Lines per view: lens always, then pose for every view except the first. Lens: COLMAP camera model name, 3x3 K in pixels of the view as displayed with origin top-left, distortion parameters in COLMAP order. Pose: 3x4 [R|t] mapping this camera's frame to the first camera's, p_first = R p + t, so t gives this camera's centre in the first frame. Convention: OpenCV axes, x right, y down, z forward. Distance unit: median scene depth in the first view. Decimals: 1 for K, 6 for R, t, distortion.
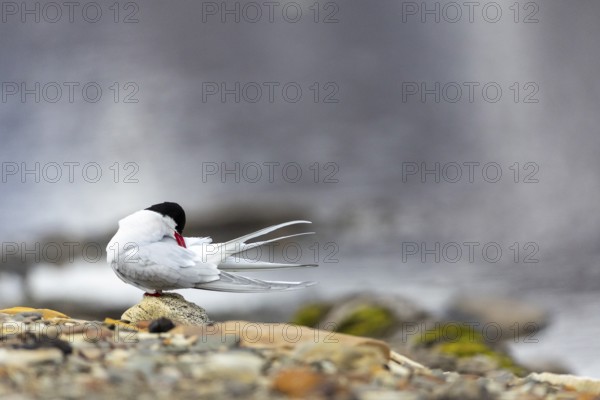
lens RADIAL K [[286.6, 0, 300.0], [0, 286.6, 200.0], [0, 0, 1]] dist [0.000140, 0.000275]
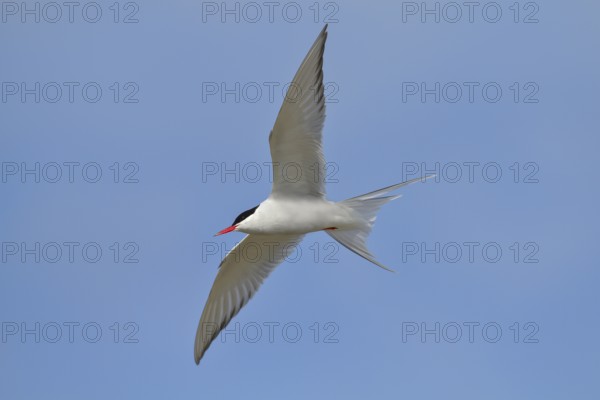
lens RADIAL K [[286.6, 0, 300.0], [0, 286.6, 200.0], [0, 0, 1]] dist [0.000140, 0.000275]
pose [[1.000000, -0.000121, -0.000289, 0.000075], [0.000121, 1.000000, -0.000672, -0.555429], [0.000289, 0.000672, 1.000000, 0.000474]]
